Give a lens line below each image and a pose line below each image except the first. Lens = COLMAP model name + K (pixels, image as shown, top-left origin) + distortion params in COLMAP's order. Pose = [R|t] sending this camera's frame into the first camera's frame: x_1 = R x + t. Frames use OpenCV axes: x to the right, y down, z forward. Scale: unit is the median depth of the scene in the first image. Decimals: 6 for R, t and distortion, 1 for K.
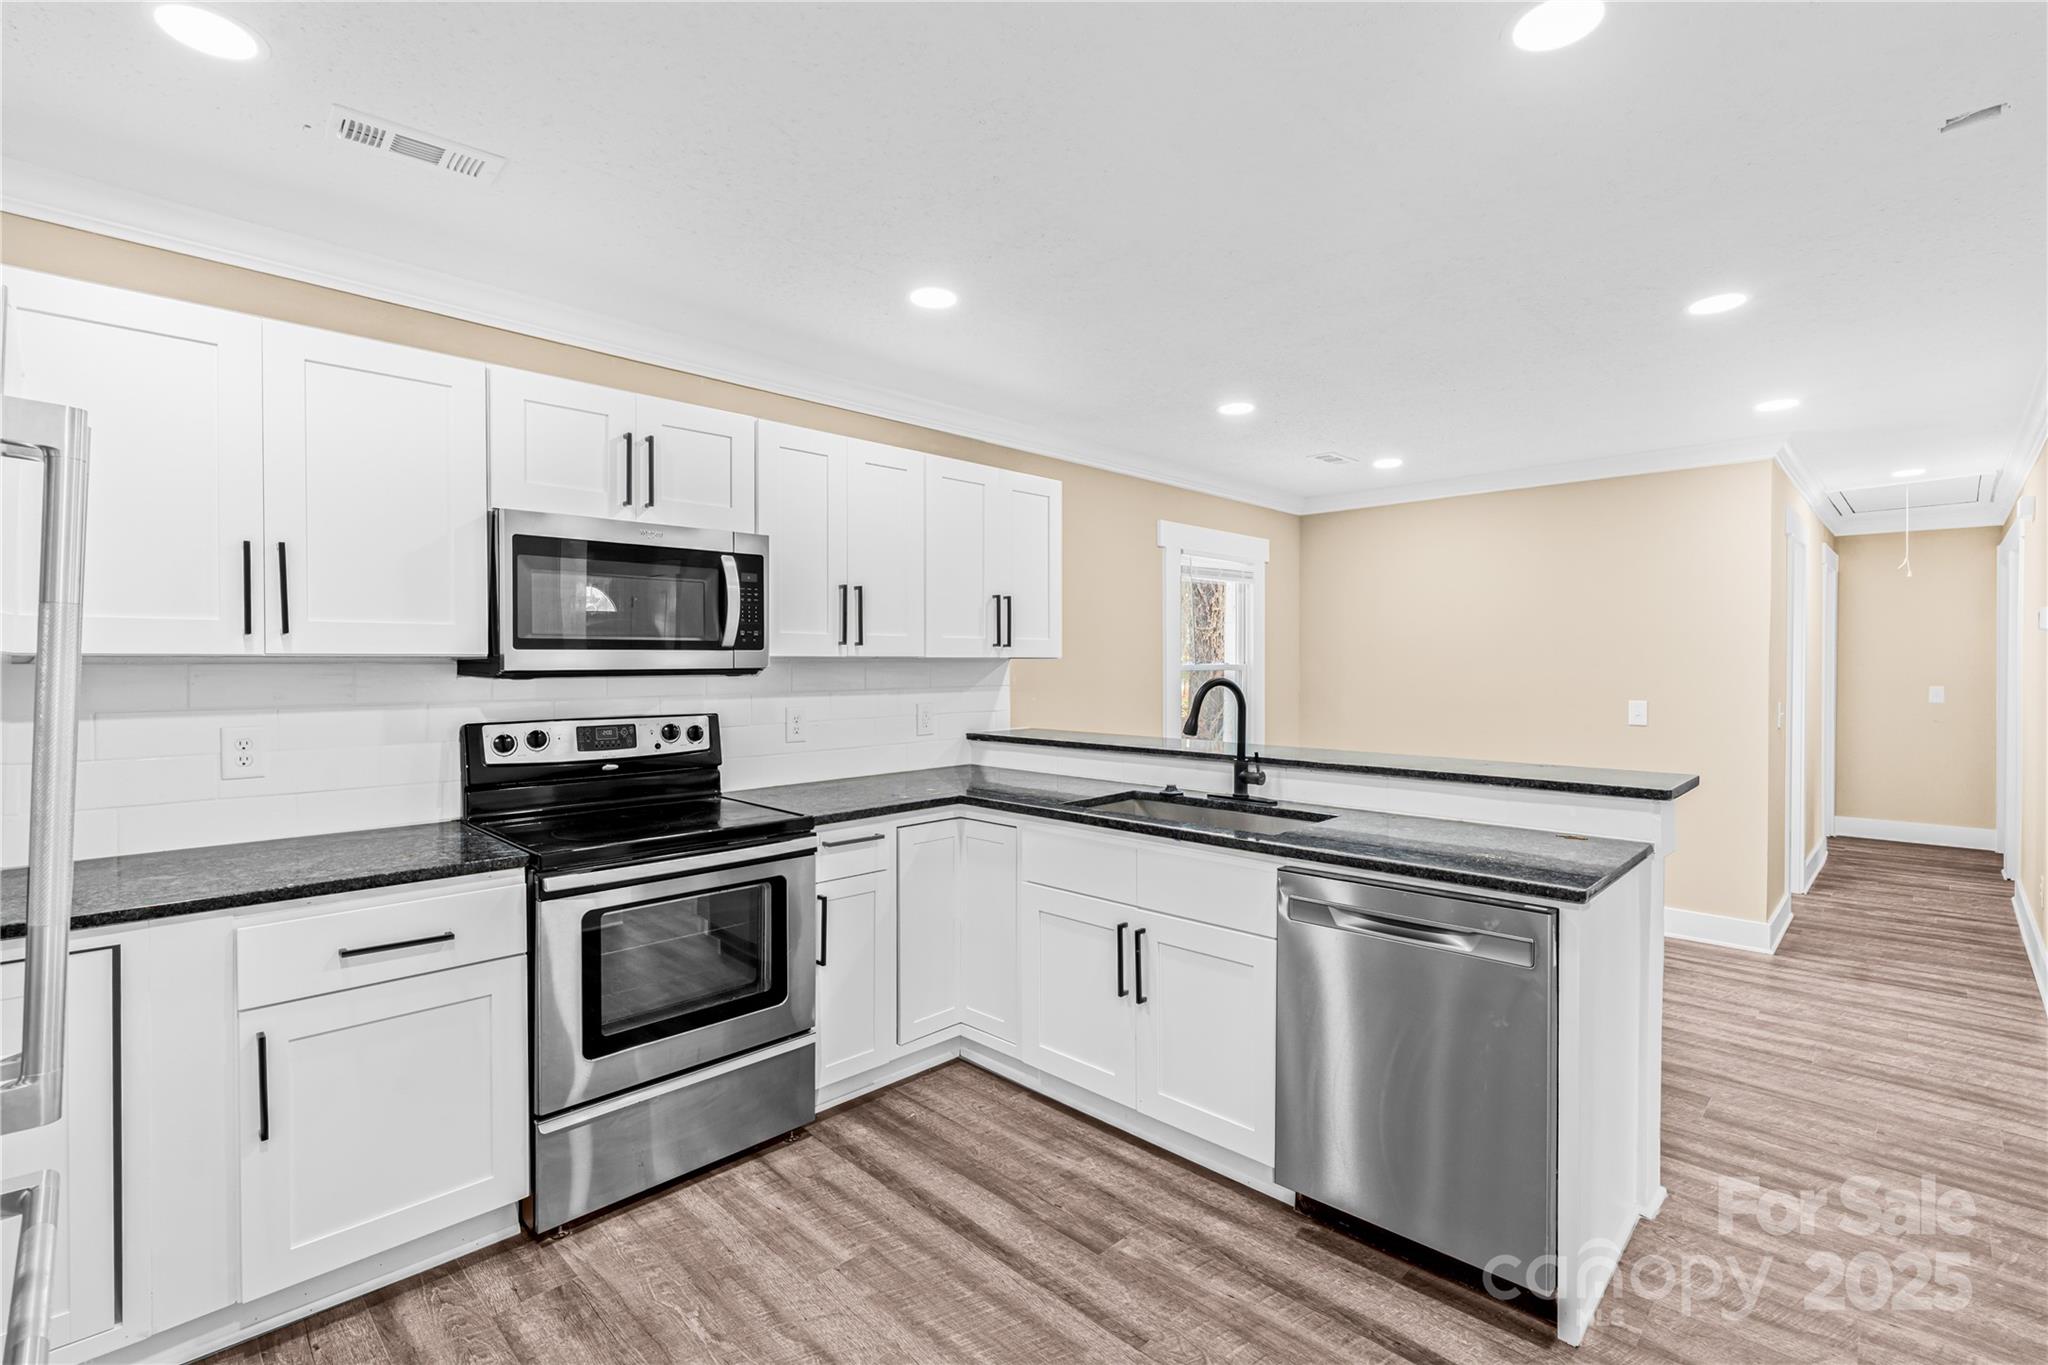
lens RADIAL K [[933.9, 0, 1030.5], [0, 933.9, 672.3], [0, 0, 1]] dist [-0.006143, -0.000824]
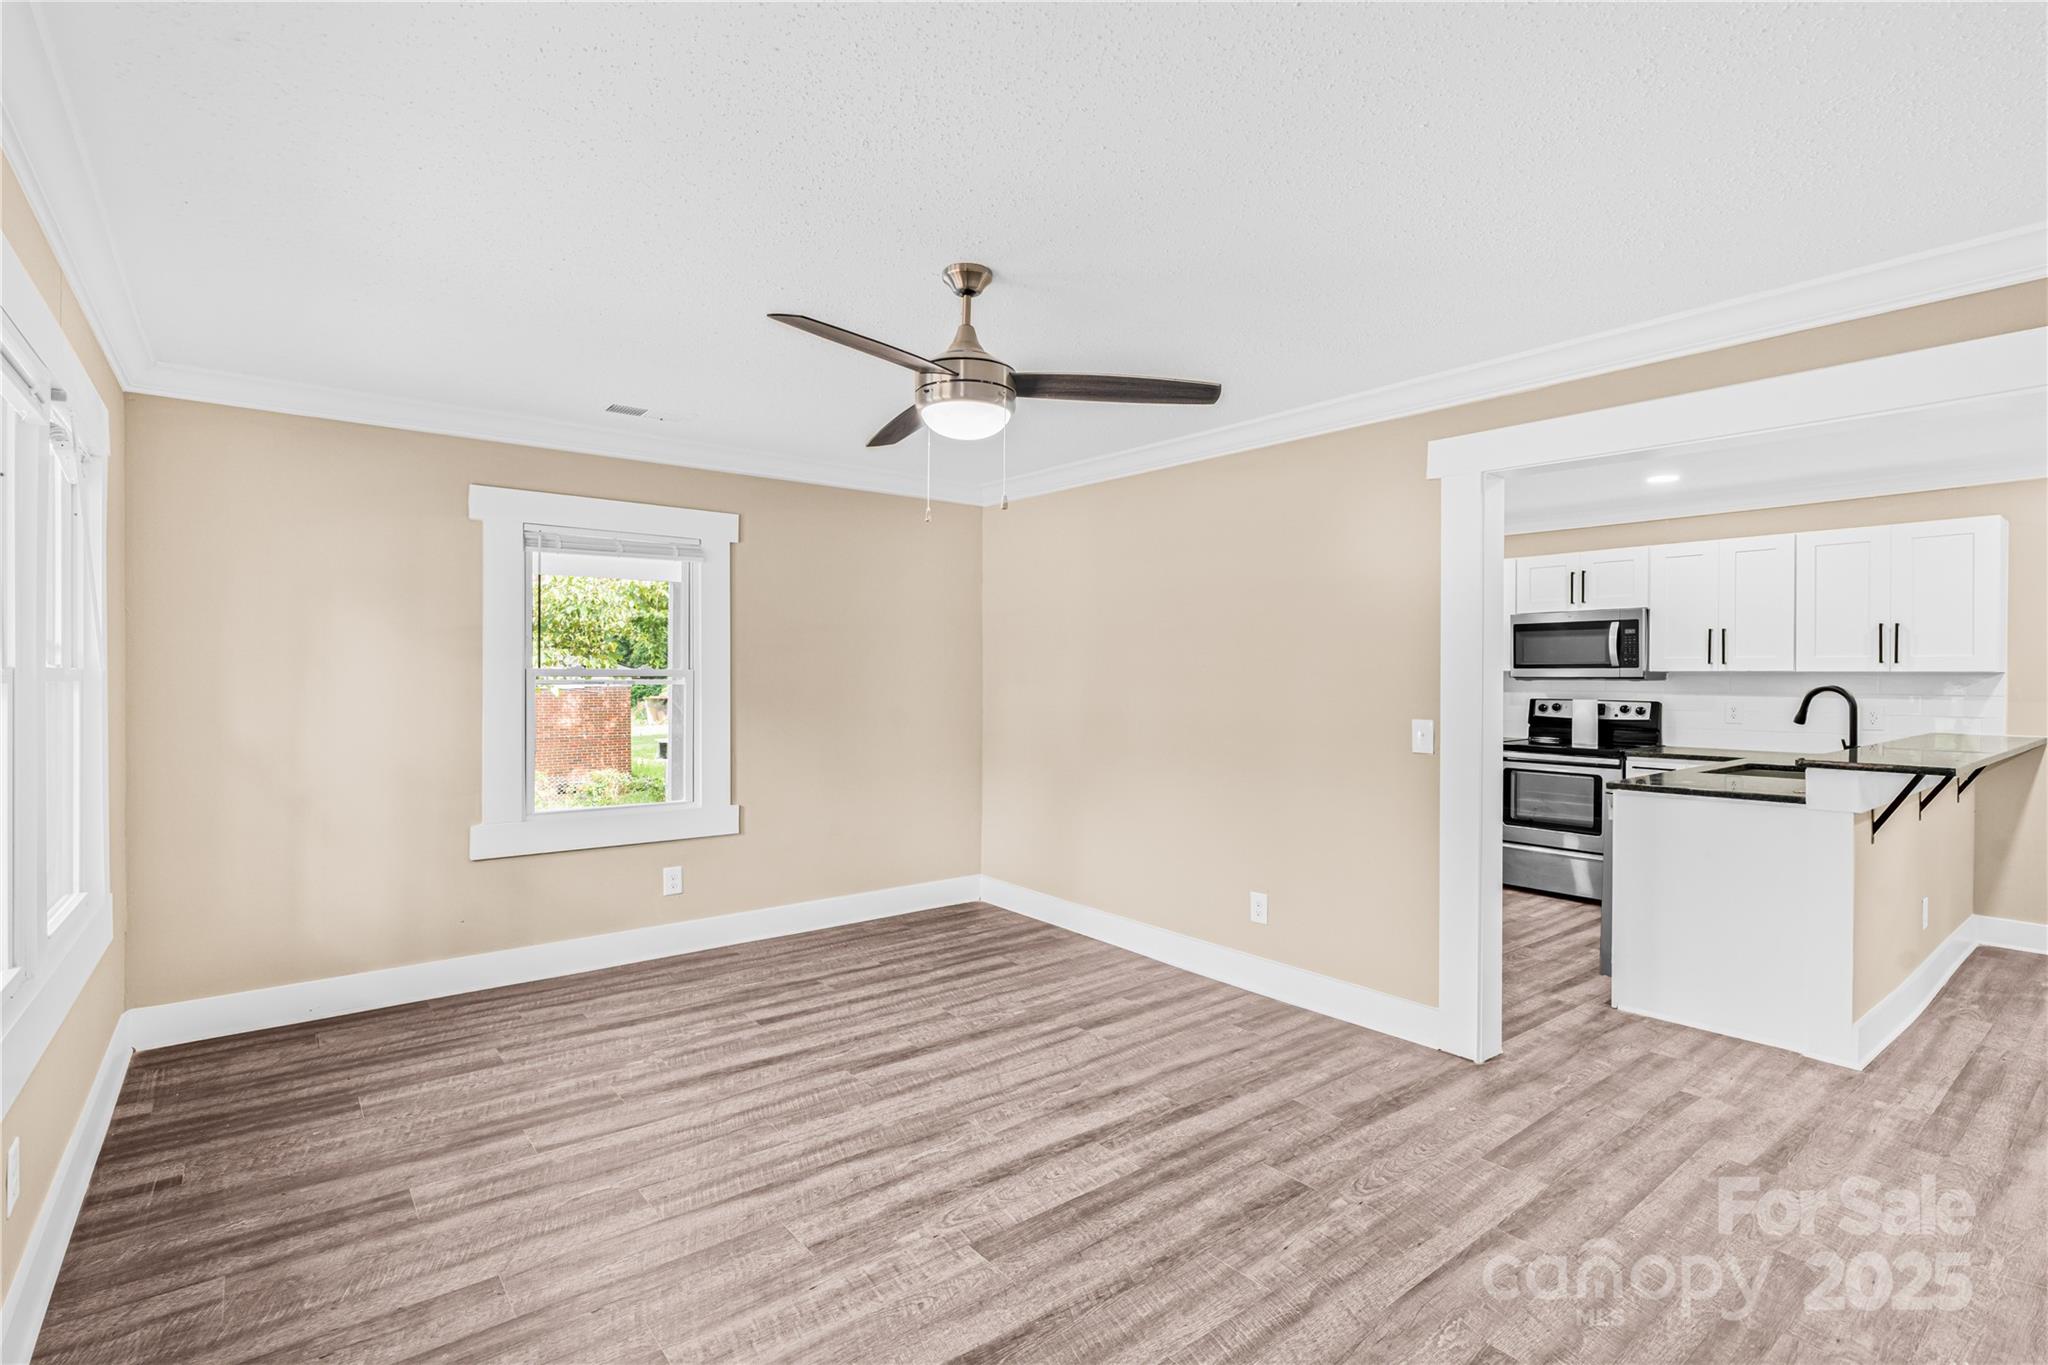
lens RADIAL K [[929.6, 0, 1024.0], [0, 929.6, 682.5], [0, 0, 1]] dist [0.031531, -0.018303]
pose [[-0.124874, 0.007400, -0.992145, 1.883404], [-0.014929, 0.999845, 0.009336, 0.008047], [0.992060, 0.015977, -0.124744, -0.021997]]
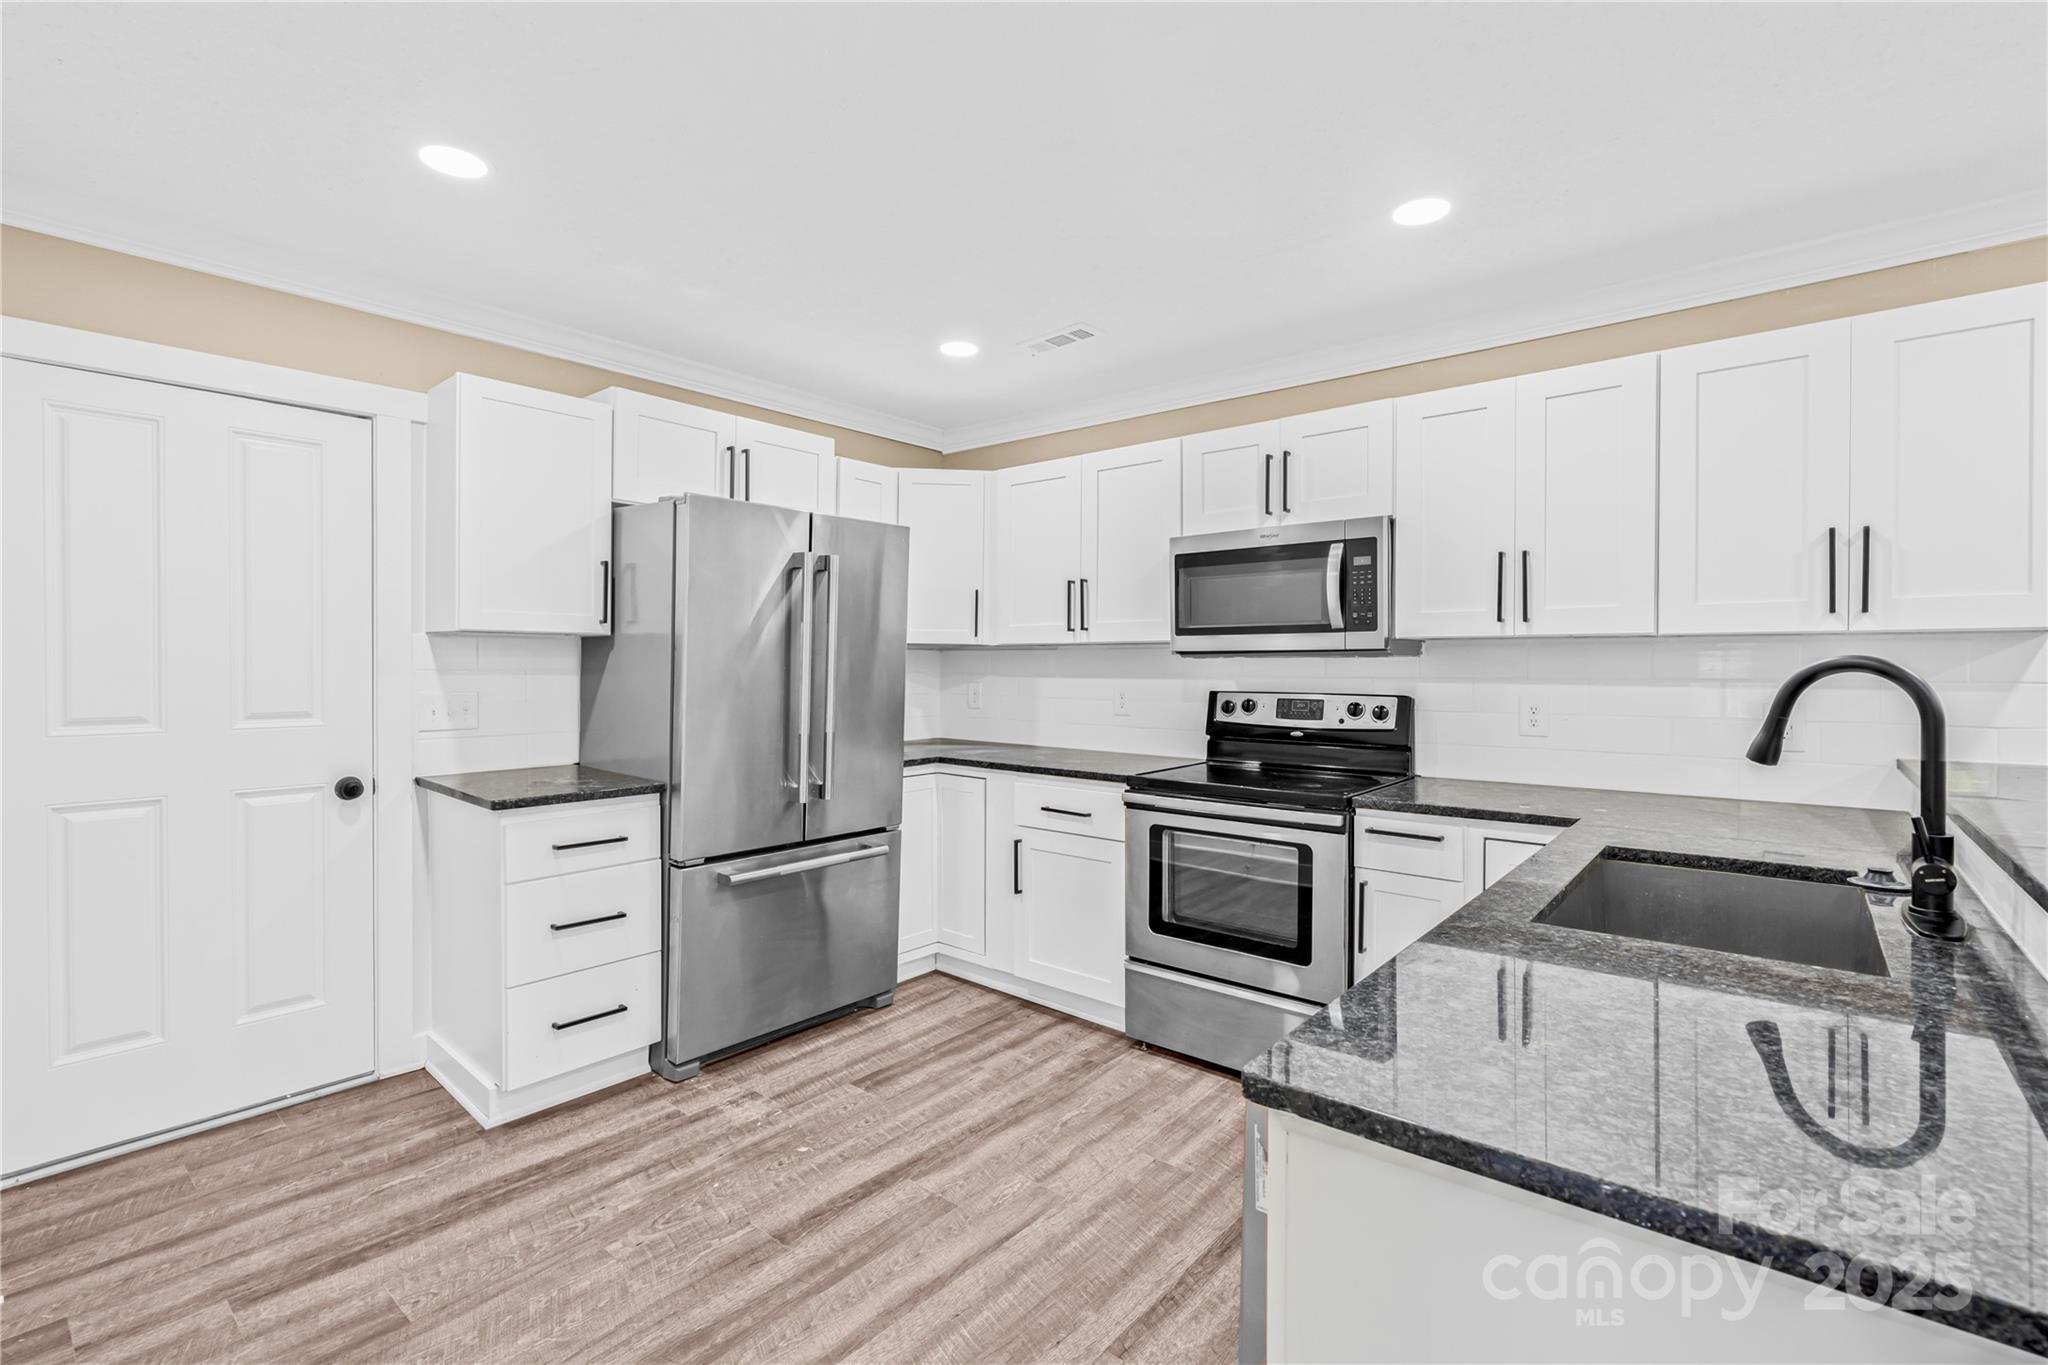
lens RADIAL K [[910.6, 0, 1015.7], [0, 910.6, 676.1], [0, 0, 1]] dist [-0.027474, 0.000018]
pose [[0.071803, 0.012720, -0.997338, 0.688508], [-0.013990, 0.999833, 0.011745, 0.019399], [0.997321, 0.013109, 0.071969, 0.565770]]
